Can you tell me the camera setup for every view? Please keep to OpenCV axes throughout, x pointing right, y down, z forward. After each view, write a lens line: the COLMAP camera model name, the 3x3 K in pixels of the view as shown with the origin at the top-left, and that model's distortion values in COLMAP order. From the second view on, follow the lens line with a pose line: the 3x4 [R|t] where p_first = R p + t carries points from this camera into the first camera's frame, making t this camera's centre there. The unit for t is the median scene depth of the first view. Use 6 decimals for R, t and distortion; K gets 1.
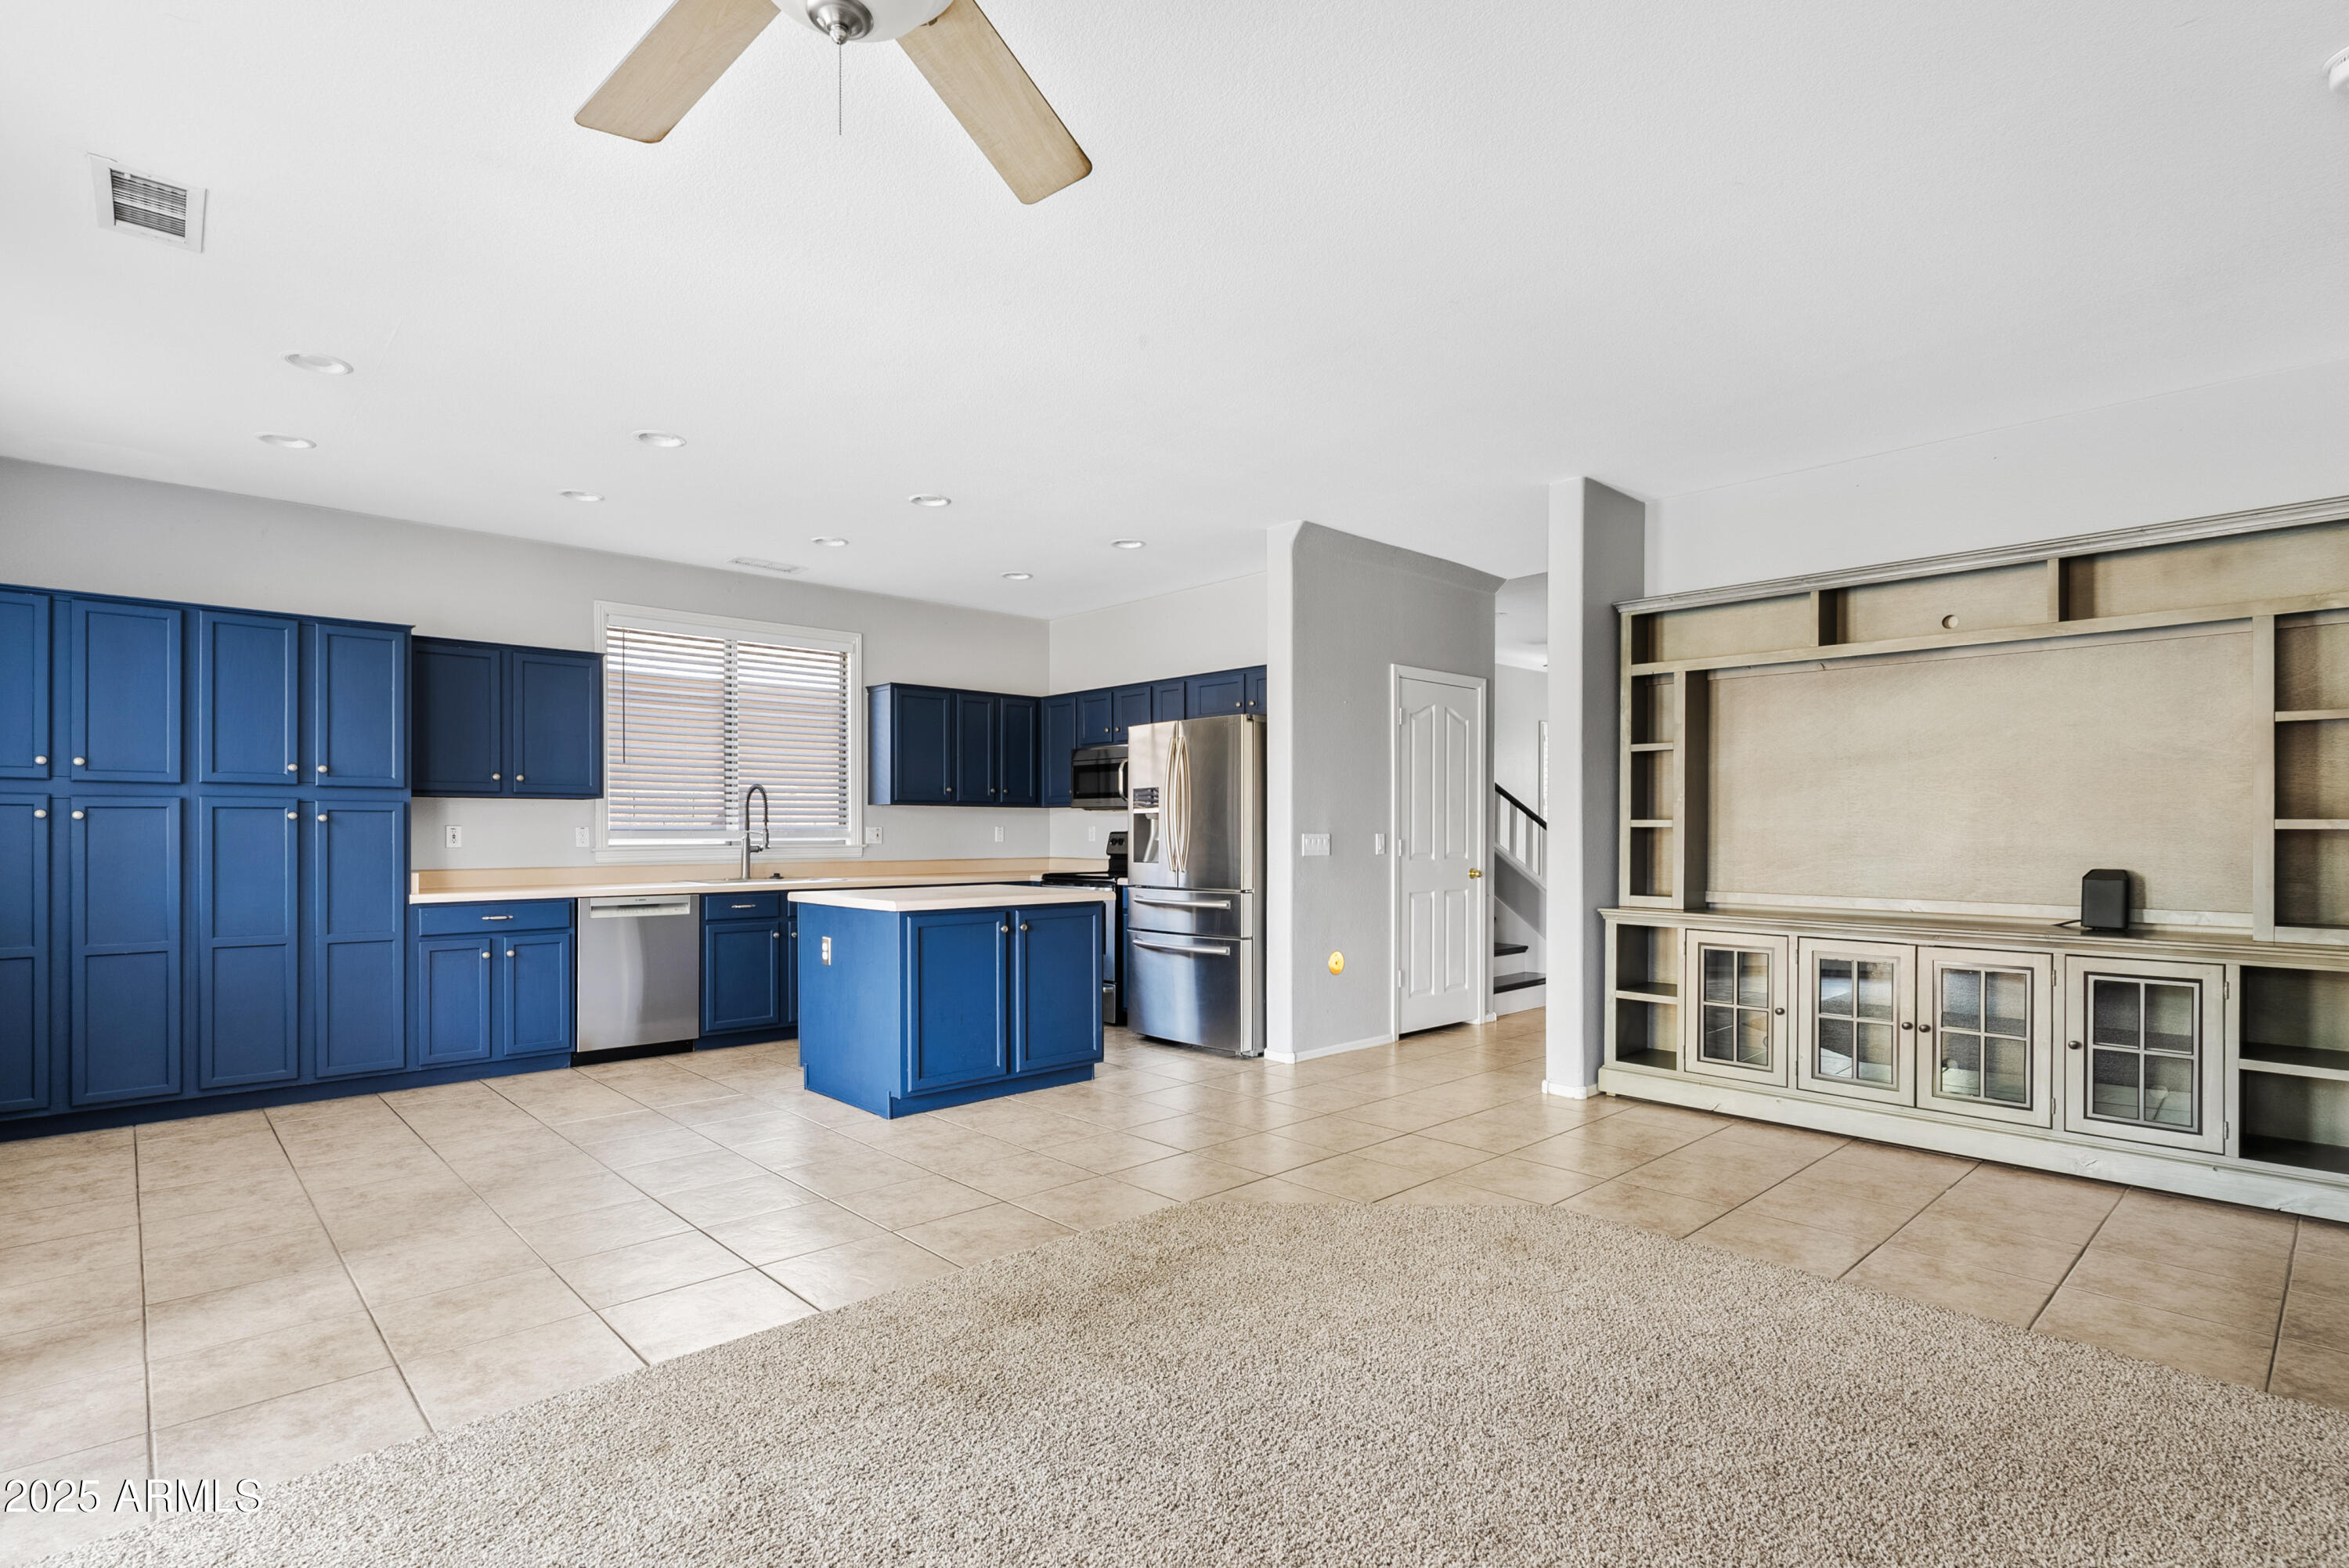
lens RADIAL K [[1129.5, 0, 1167.1], [0, 1129.5, 844.4], [0, 0, 1]] dist [-0.000464, -0.000014]
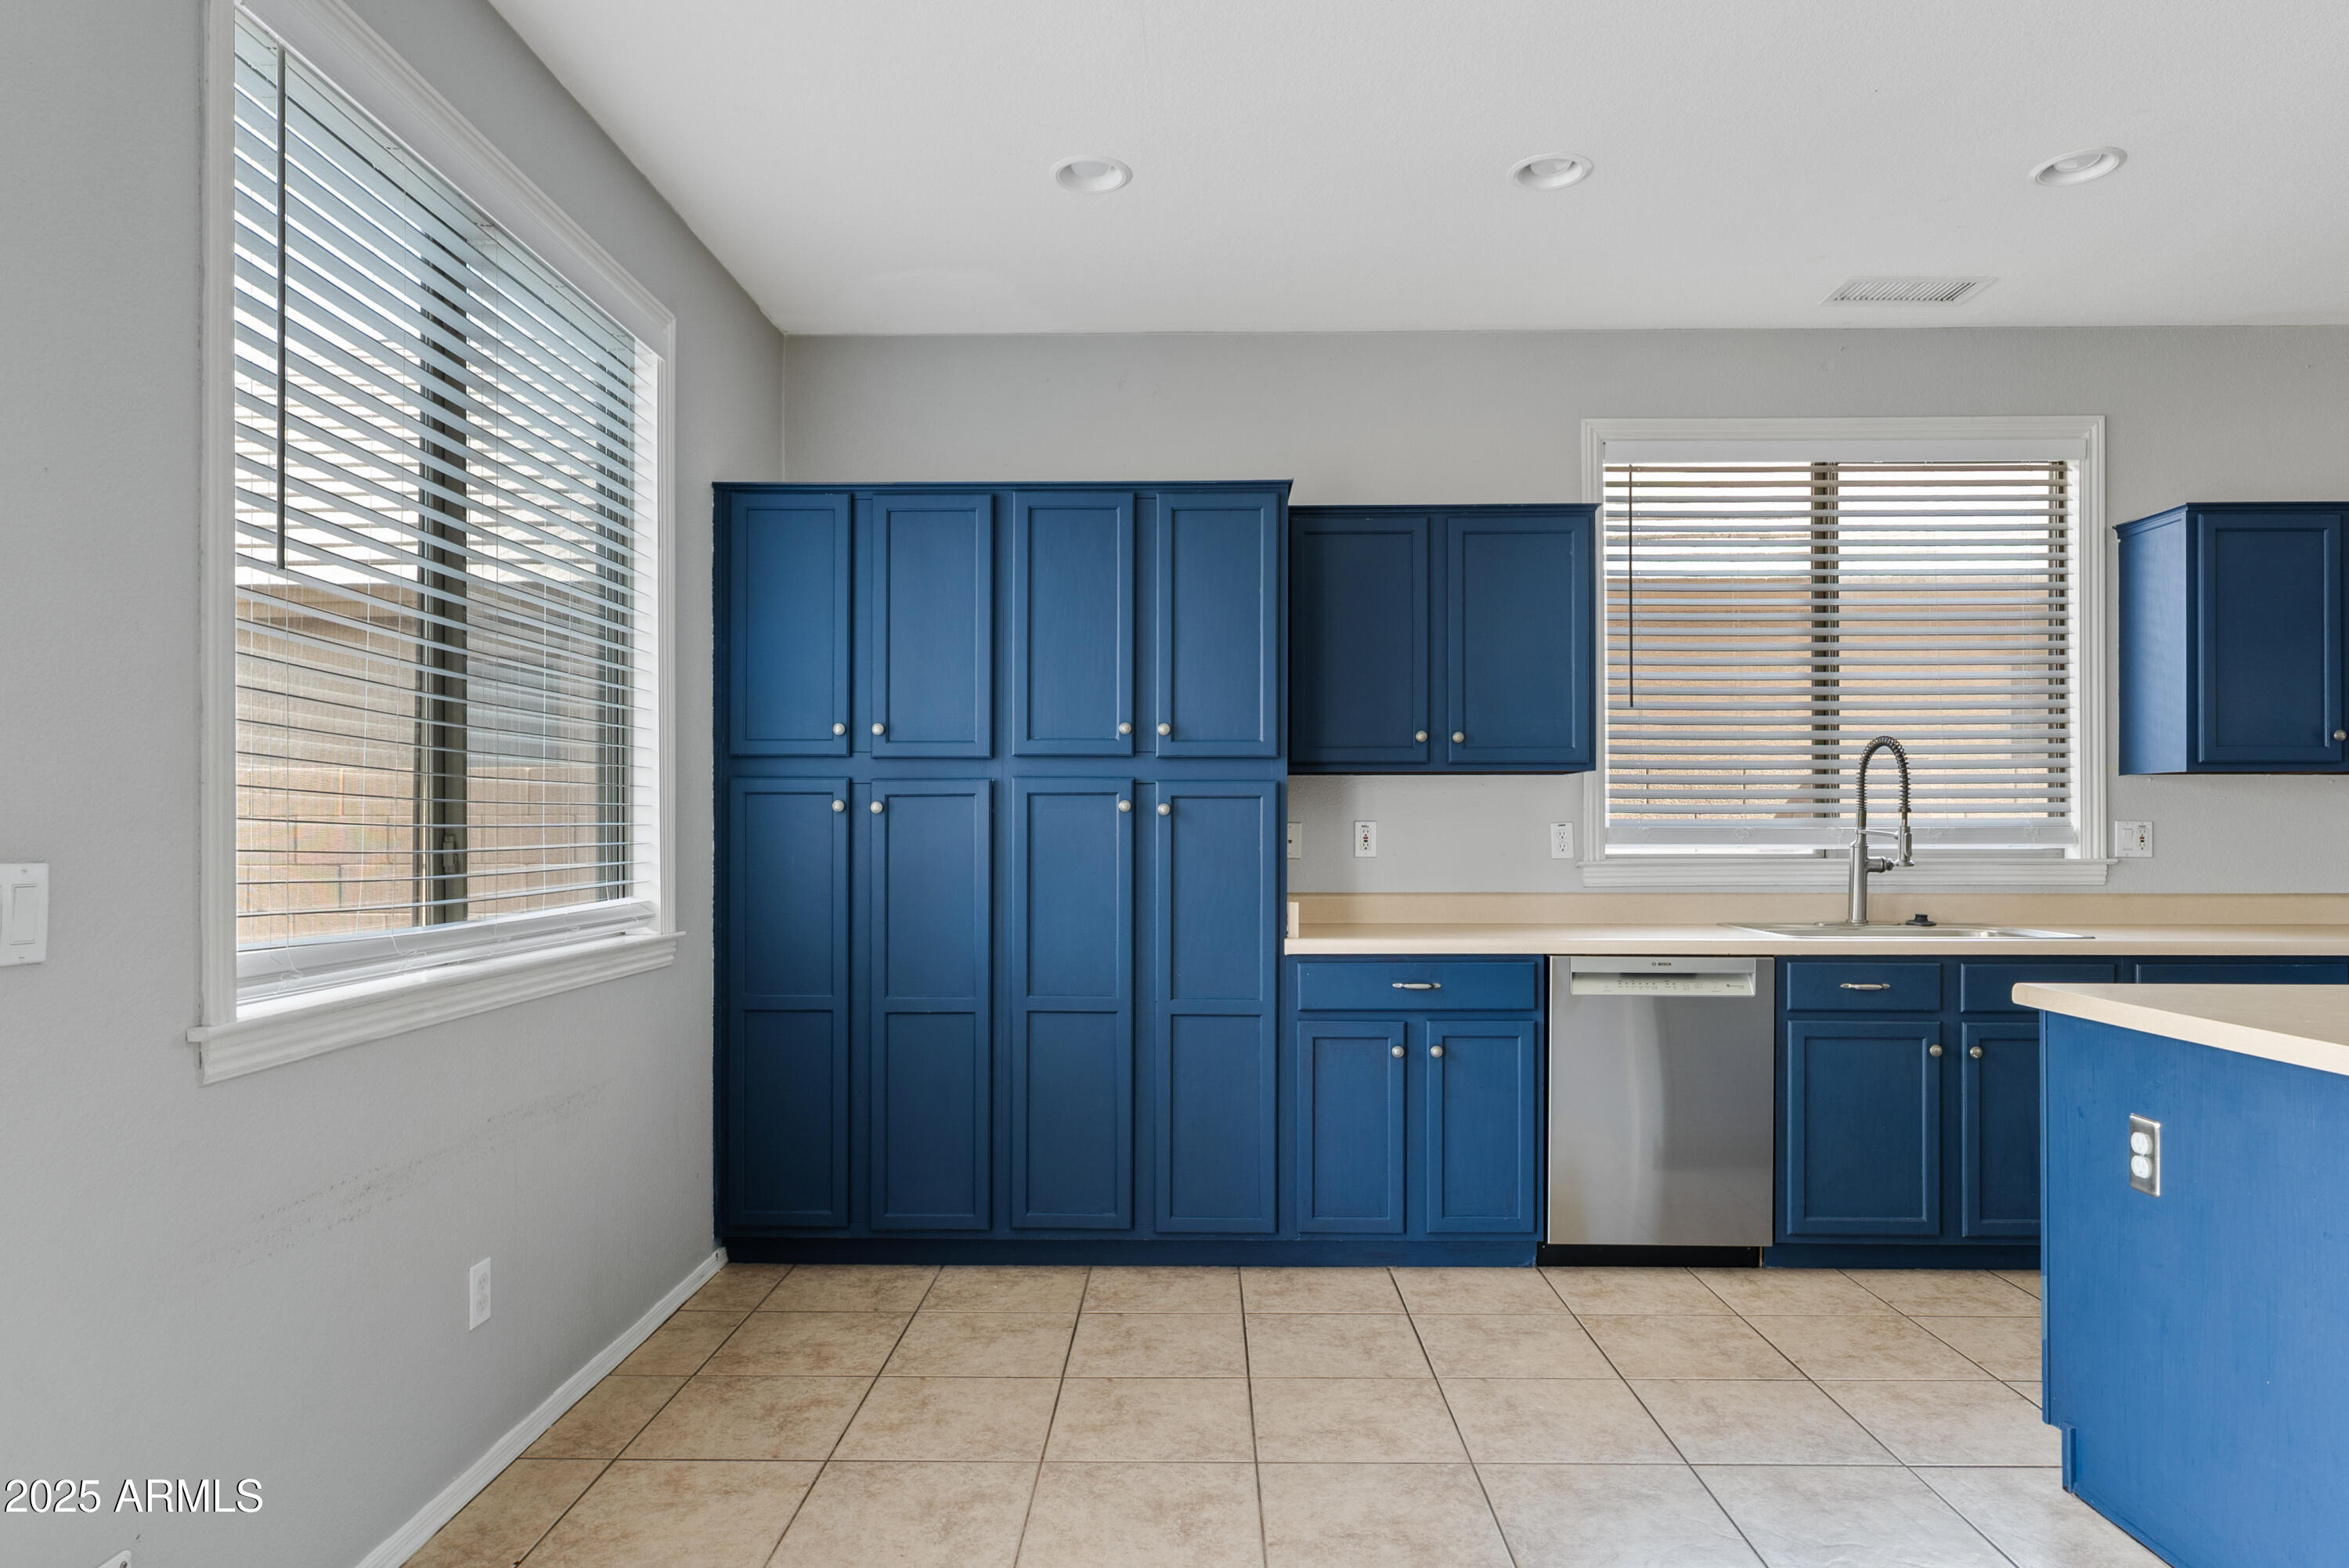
lens RADIAL K [[1406.8, 0, 1173.2], [0, 1406.8, 809.7], [0, 0, 1]] dist [-0.006542, -0.002691]
pose [[0.721944, -0.008486, -0.691899, -0.195653], [-0.008422, 0.999743, -0.021050, -0.006514], [0.691900, 0.021024, 0.721687, 0.409177]]
